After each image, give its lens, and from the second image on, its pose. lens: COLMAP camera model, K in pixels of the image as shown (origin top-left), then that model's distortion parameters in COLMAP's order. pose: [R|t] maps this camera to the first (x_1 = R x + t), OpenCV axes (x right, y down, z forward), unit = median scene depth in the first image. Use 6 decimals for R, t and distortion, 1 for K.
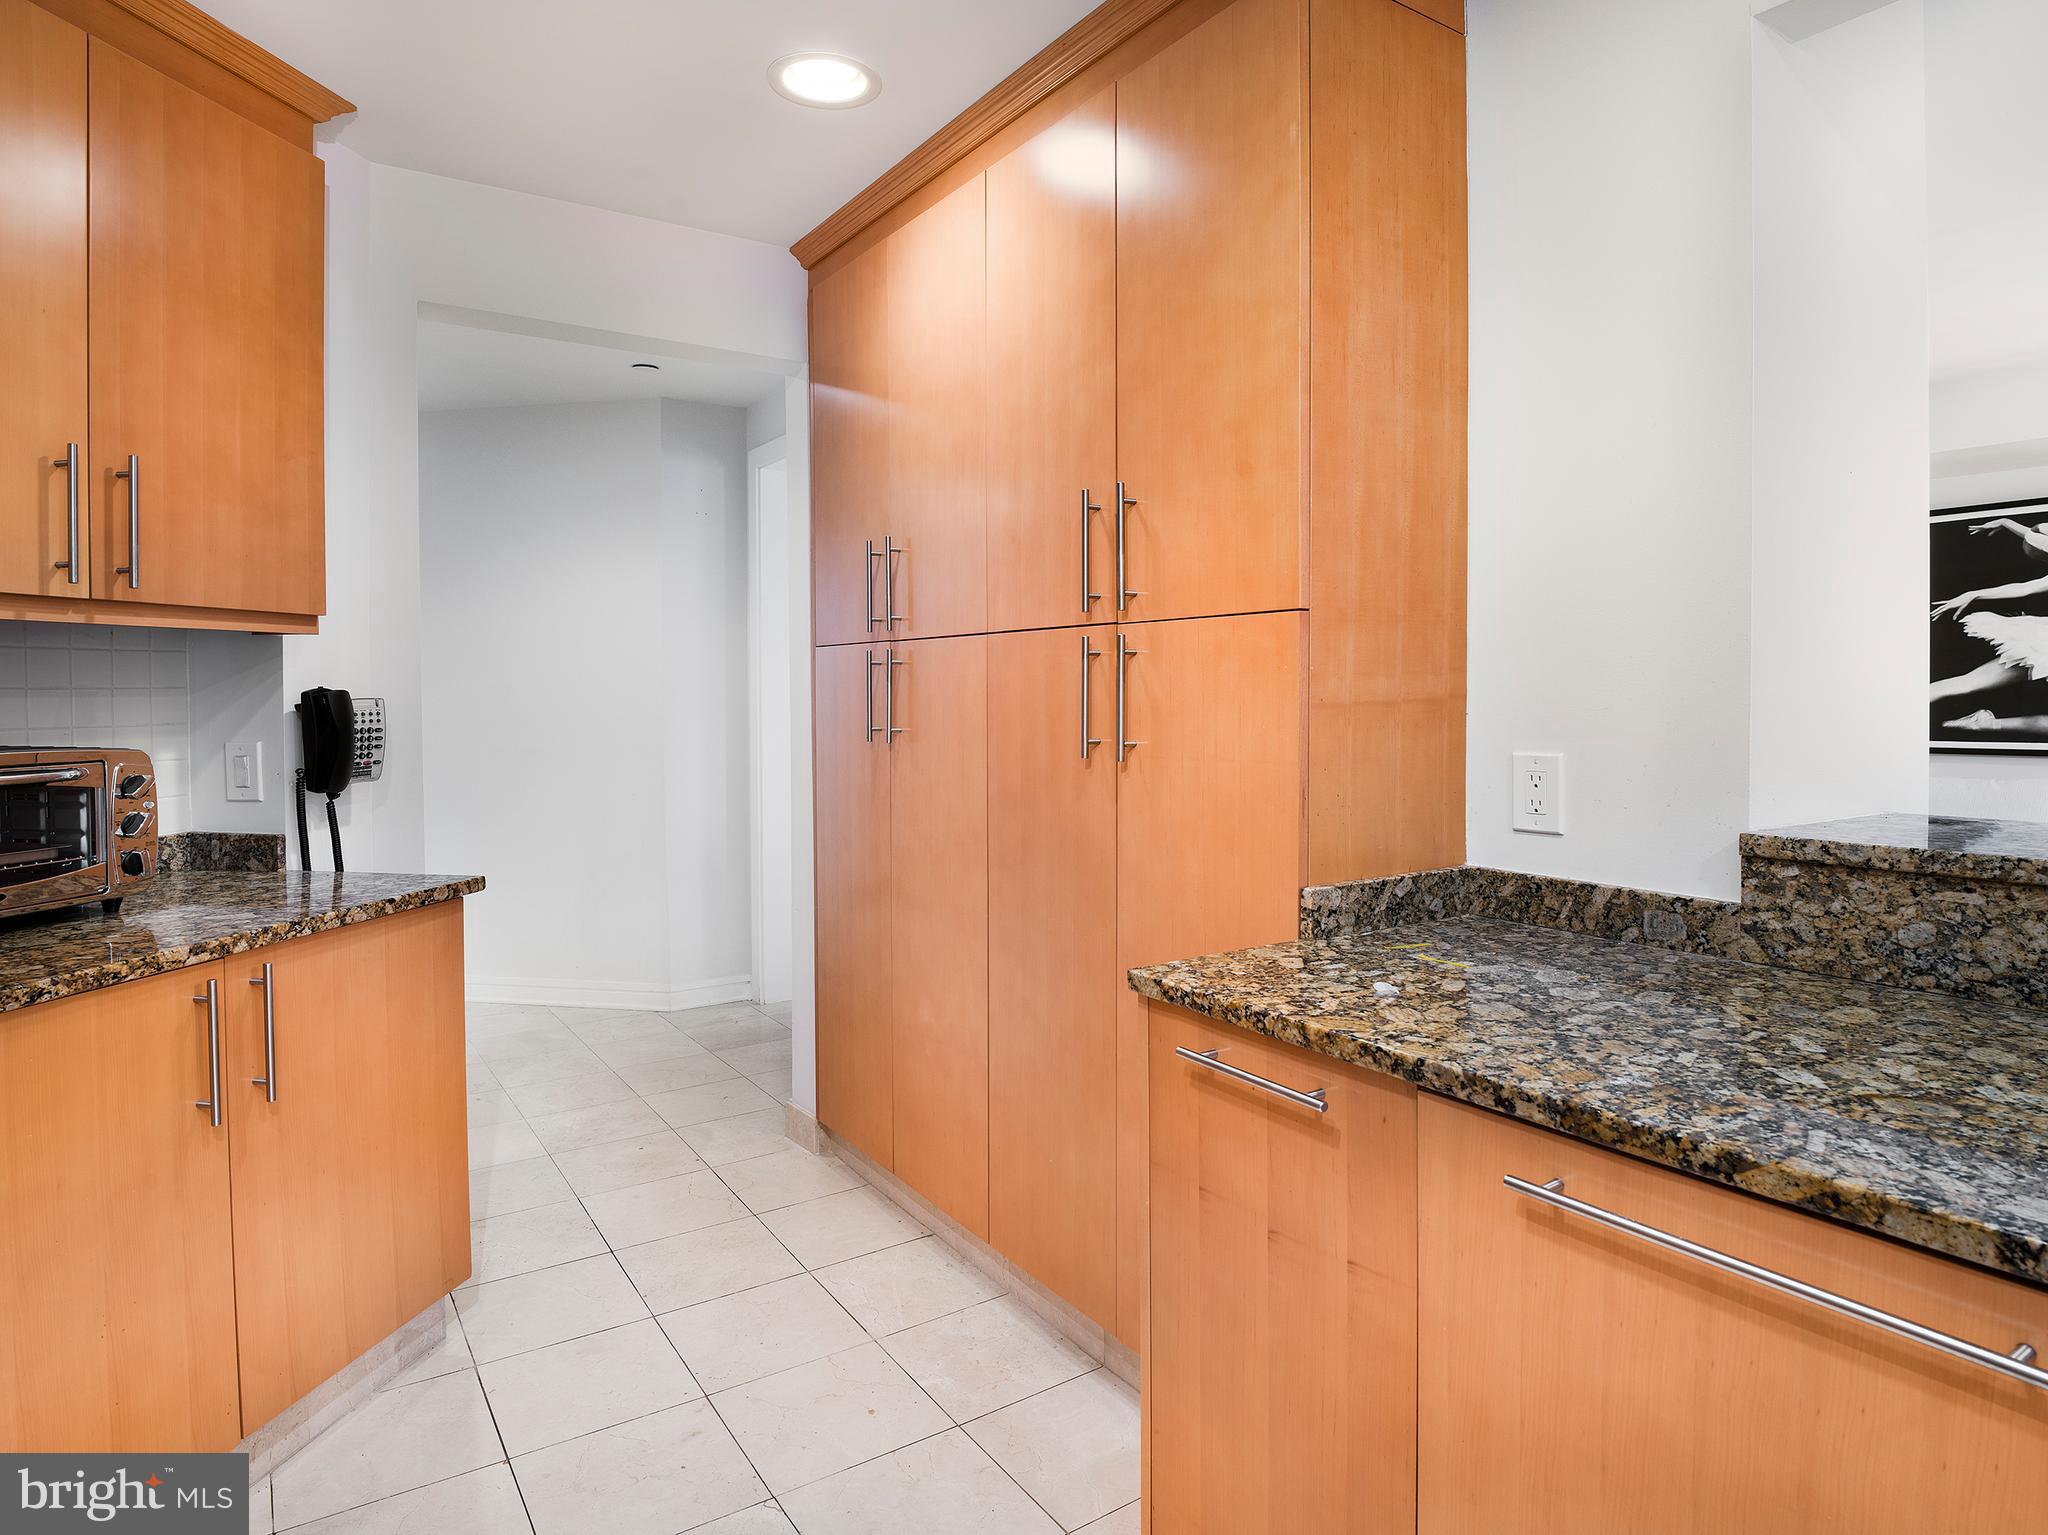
lens RADIAL K [[1103.4, 0, 1018.4], [0, 1103.4, 714.1], [0, 0, 1]] dist [-0.001464, -0.018474]
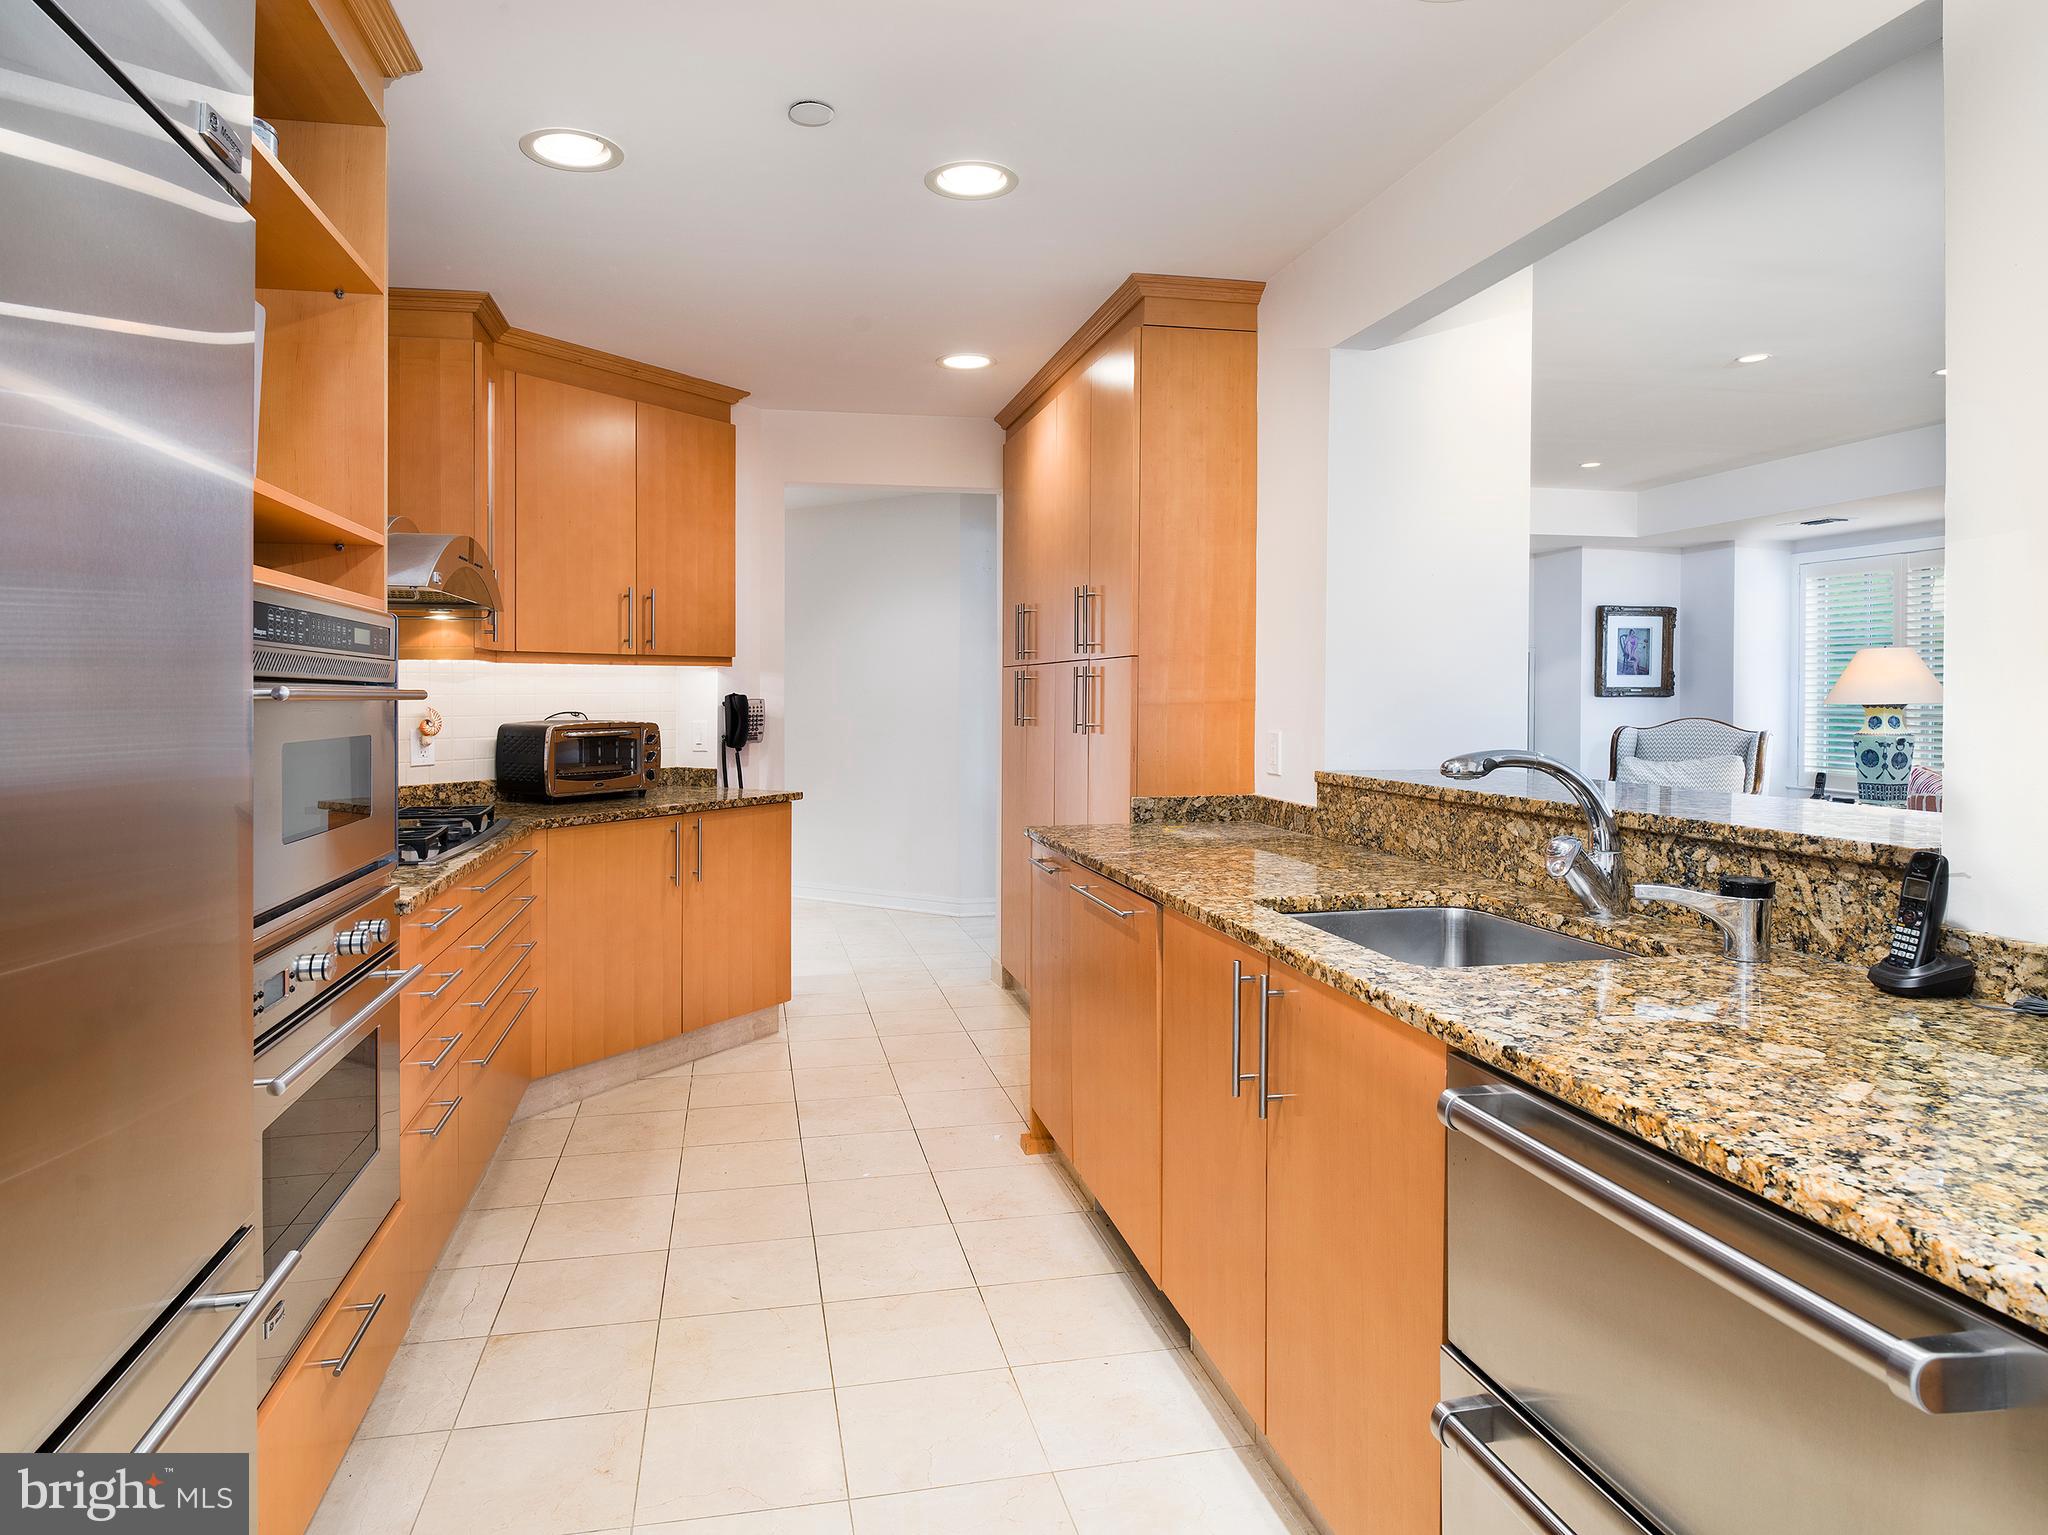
lens RADIAL K [[1189.8, 0, 1023.1], [0, 1189.8, 678.7], [0, 0, 1]] dist [0.000657, -0.000105]
pose [[0.925557, -0.003644, -0.378590, 0.815163], [-0.007850, 0.999554, -0.028814, 0.008197], [0.378526, 0.029641, 0.925116, -0.965367]]
